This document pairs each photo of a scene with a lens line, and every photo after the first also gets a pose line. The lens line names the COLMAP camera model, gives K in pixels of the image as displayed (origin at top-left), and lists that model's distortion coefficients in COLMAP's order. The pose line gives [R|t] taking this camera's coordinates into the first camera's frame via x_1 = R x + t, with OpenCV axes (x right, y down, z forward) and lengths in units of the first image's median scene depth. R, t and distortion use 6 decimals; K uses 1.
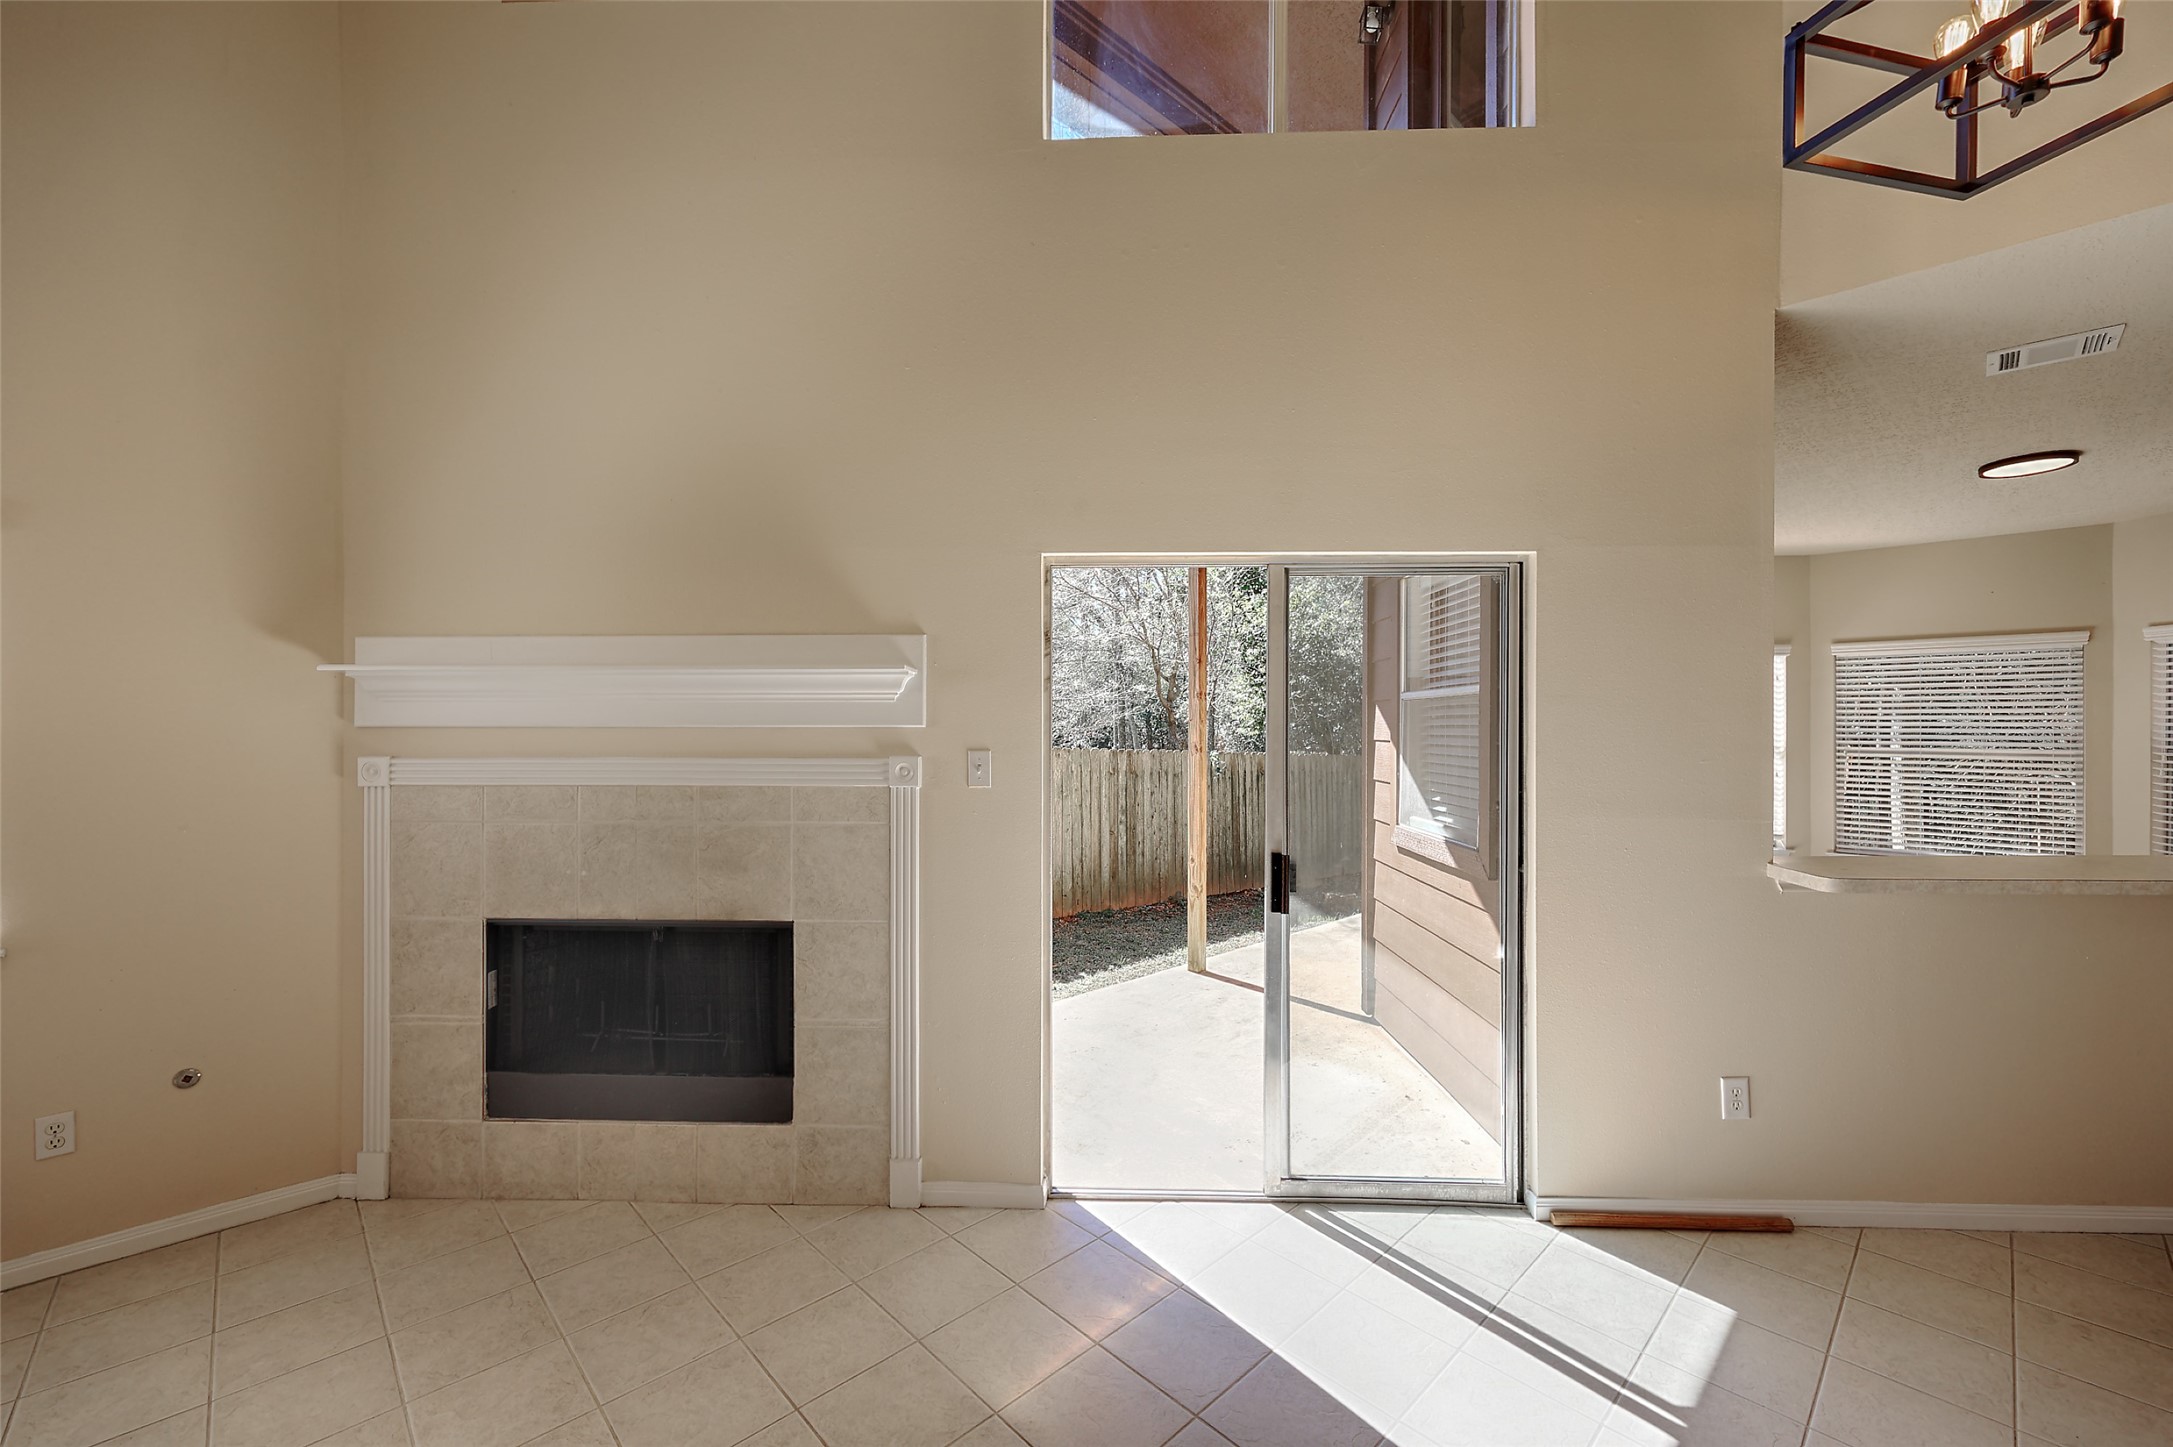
lens RADIAL K [[880.5, 0, 1092.2], [0, 880.5, 721.5], [0, 0, 1]] dist [0.001977, 0.000079]
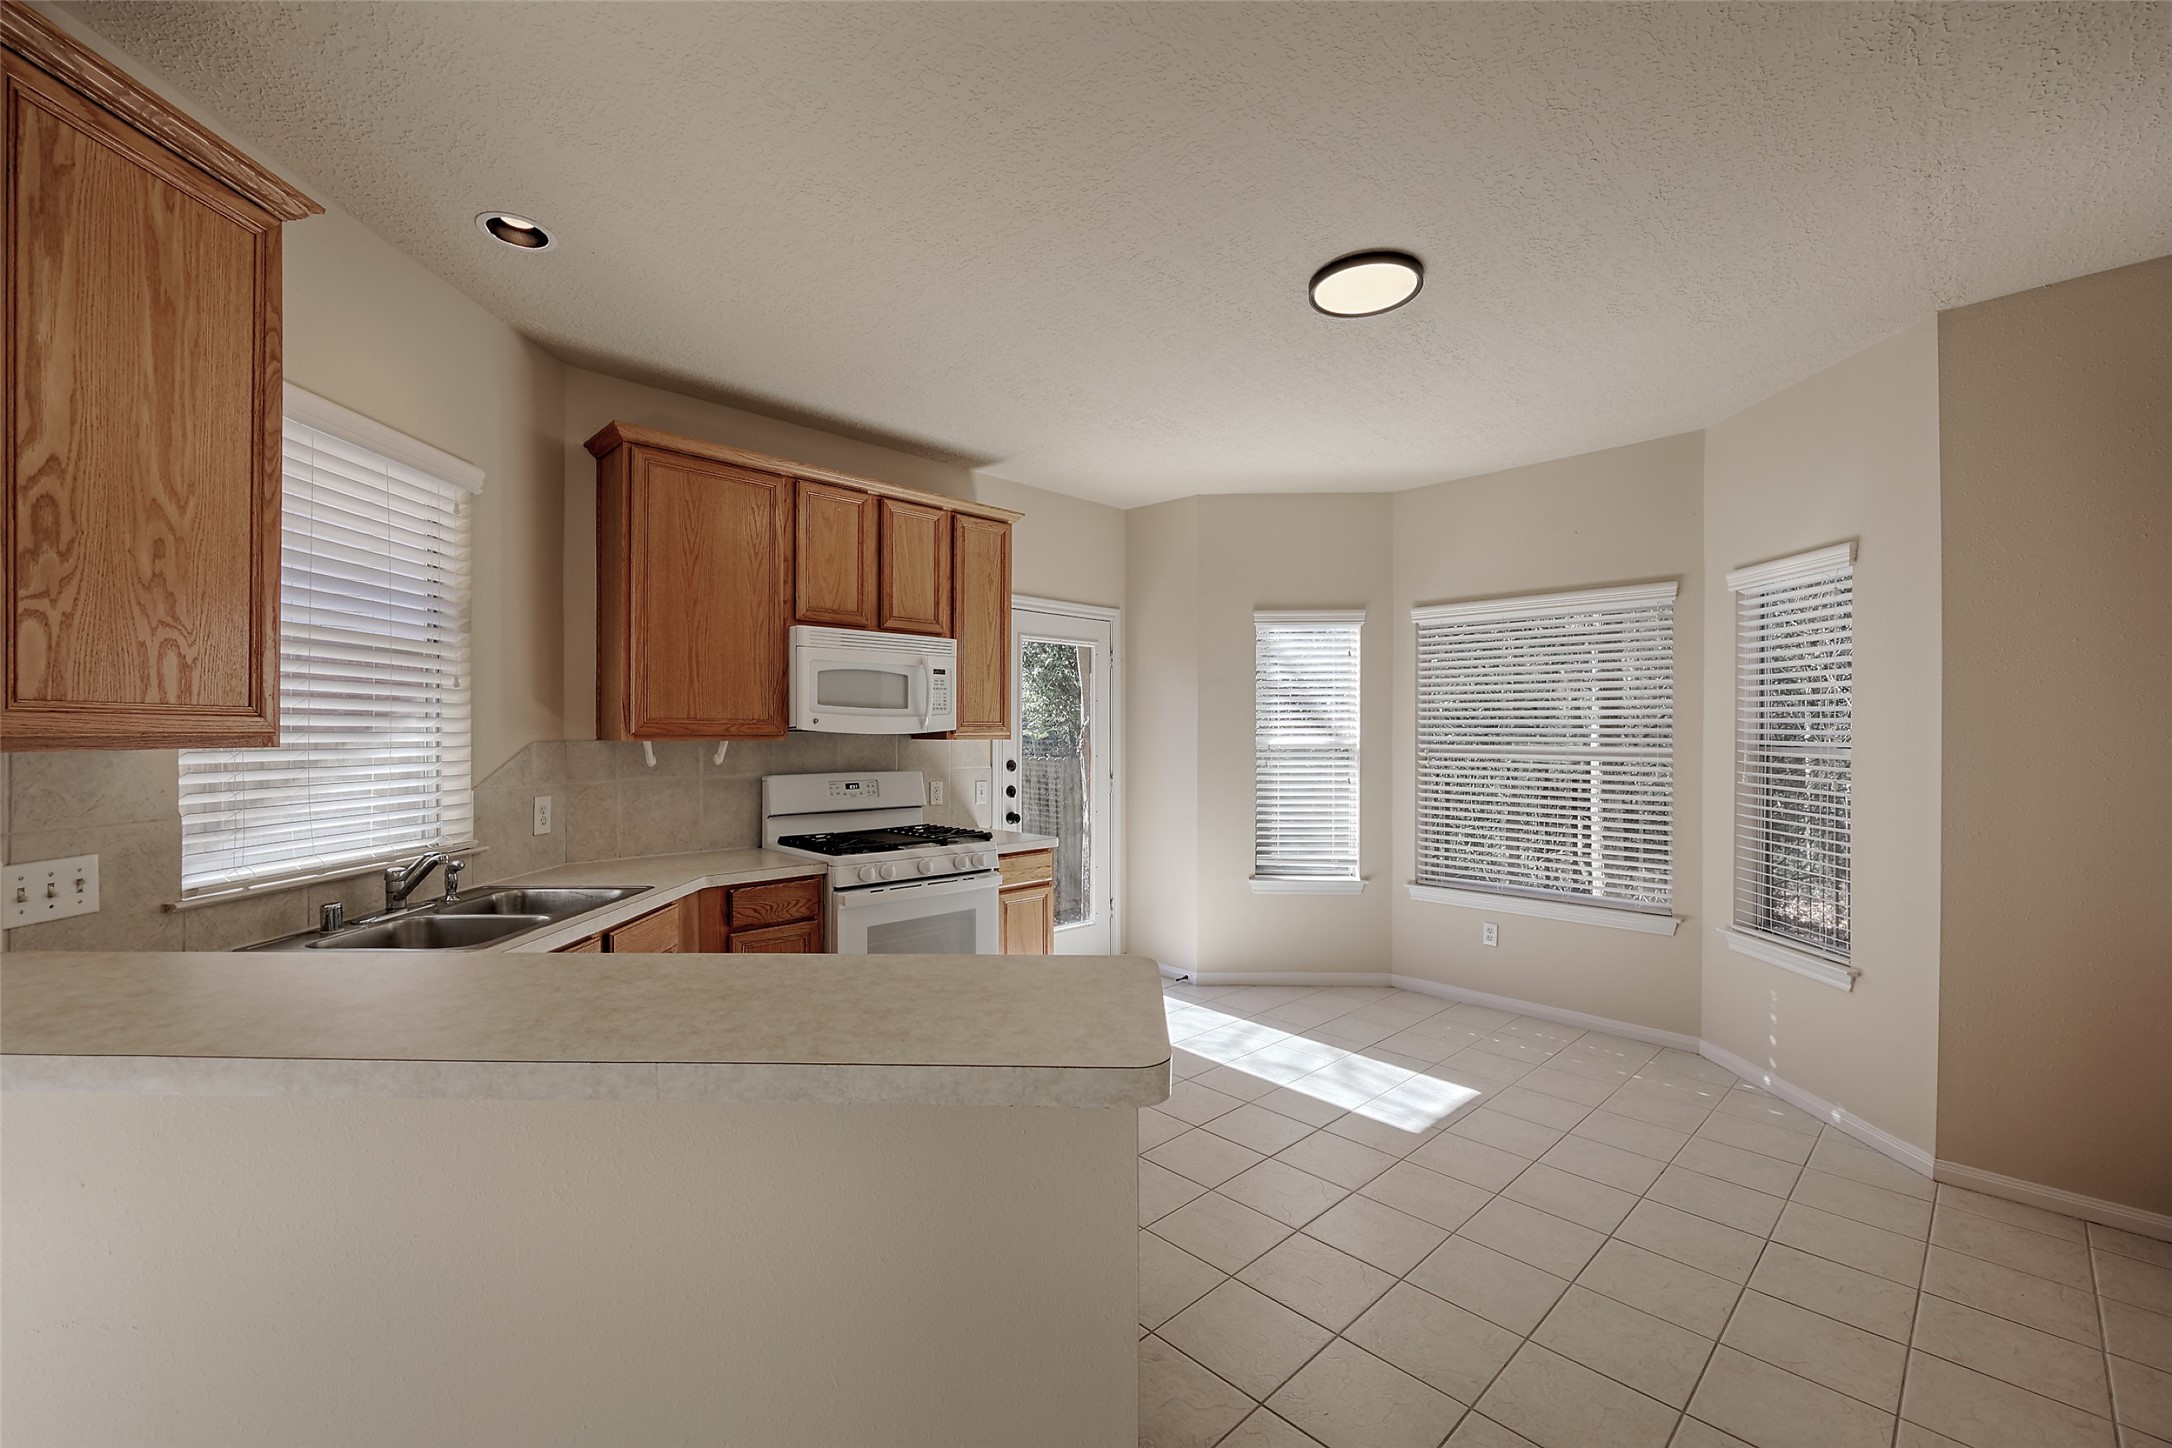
lens RADIAL K [[880.1, 0, 1094.8], [0, 880.1, 728.6], [0, 0, 1]] dist [0.001977, 0.000079]
pose [[0.999987, 0.003833, -0.003284, 1.289656], [-0.003841, 0.999990, -0.002249, 0.040488], [0.003275, 0.002261, 0.999992, 0.552181]]
